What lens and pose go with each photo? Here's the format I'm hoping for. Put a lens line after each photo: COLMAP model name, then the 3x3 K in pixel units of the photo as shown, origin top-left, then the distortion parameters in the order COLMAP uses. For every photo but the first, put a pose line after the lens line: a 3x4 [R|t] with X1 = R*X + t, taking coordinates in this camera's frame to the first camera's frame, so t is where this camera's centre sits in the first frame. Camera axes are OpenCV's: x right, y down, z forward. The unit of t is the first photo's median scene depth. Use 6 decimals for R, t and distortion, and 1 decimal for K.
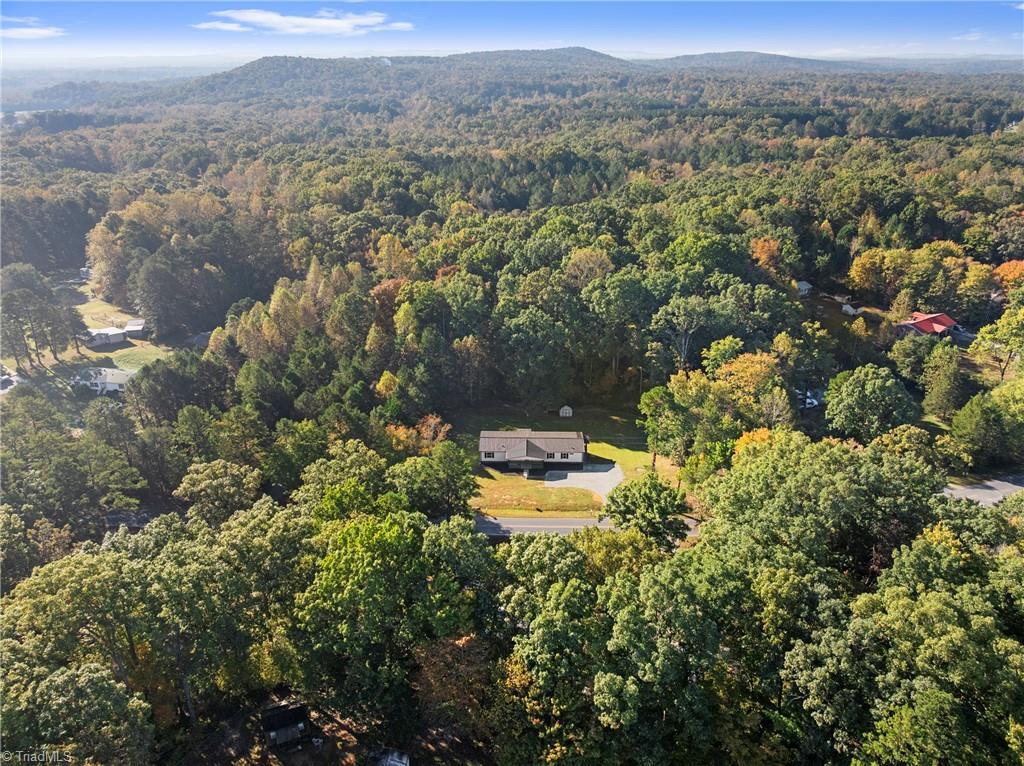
lens RADIAL K [[721.4, 0, 515.1], [0, 721.4, 383.5], [0, 0, 1]] dist [-0.027259, -0.003864]
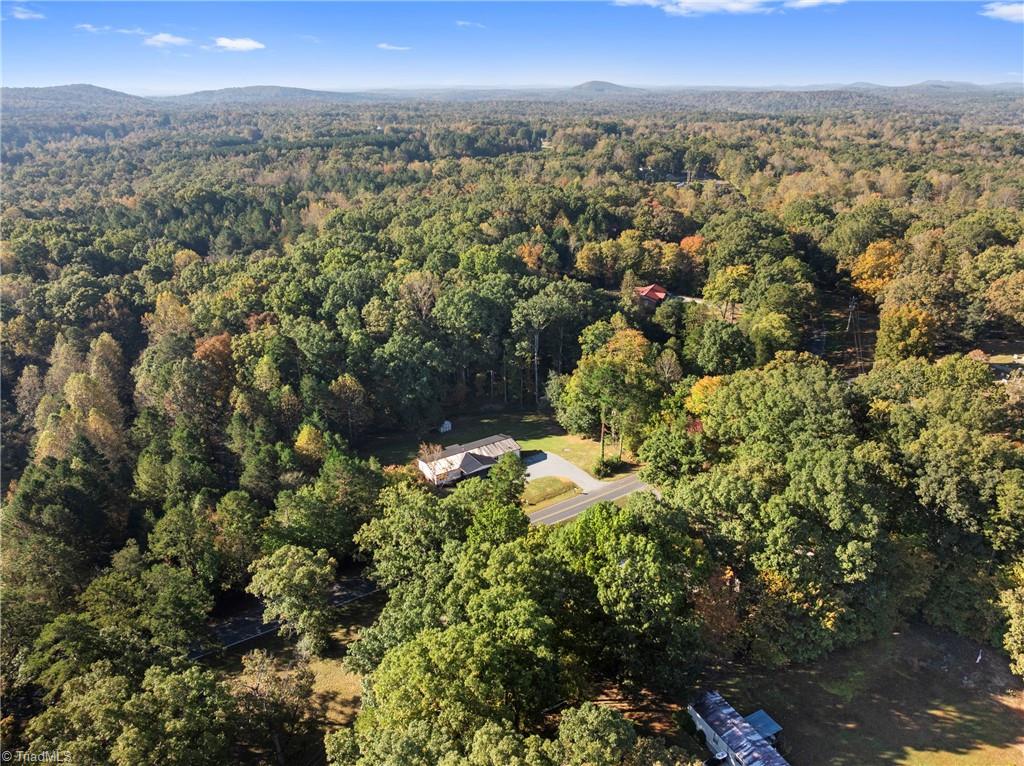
lens RADIAL K [[721.4, 0, 517.0], [0, 721.4, 381.0], [0, 0, 1]] dist [-0.027259, -0.003864]
pose [[0.826448, -0.216796, 0.519599, -0.298727], [0.239120, 0.970677, 0.024669, -0.020951], [-0.509710, 0.103859, 0.854054, 0.043206]]
